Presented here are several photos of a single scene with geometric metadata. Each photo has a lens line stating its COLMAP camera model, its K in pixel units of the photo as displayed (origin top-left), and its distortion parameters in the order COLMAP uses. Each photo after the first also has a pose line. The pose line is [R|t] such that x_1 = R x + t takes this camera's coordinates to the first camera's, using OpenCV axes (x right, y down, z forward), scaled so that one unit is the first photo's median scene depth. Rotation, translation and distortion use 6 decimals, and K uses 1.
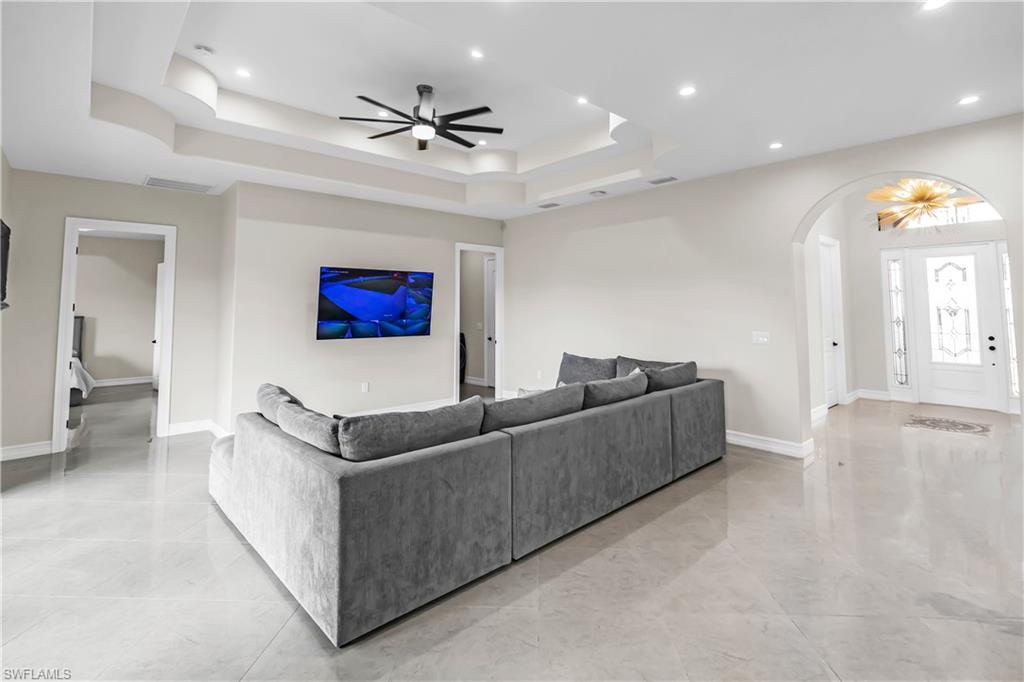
lens RADIAL K [[455.8, 0, 513.9], [0, 455.8, 280.6], [0, 0, 1]] dist [-0.001708, -0.000627]
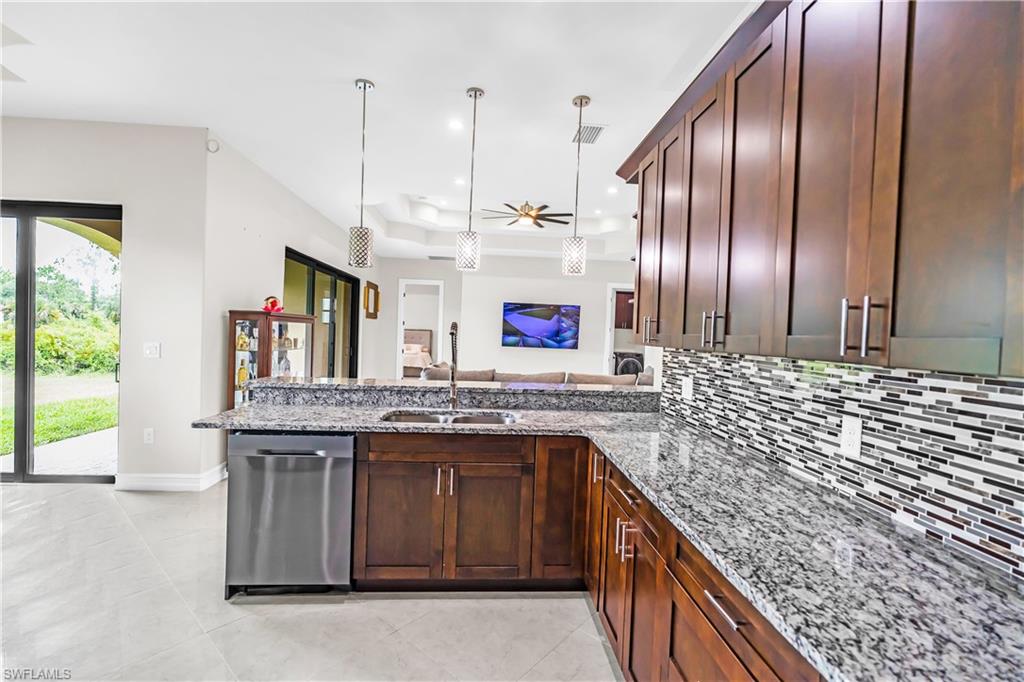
lens RADIAL K [[455.8, 0, 522.4], [0, 455.8, 336.9], [0, 0, 1]] dist [-0.001708, -0.000627]
pose [[0.796998, 0.039544, -0.602686, 0.614884], [-0.003292, 0.998124, 0.061137, -0.006141], [0.603973, -0.046742, 0.795633, -0.260558]]
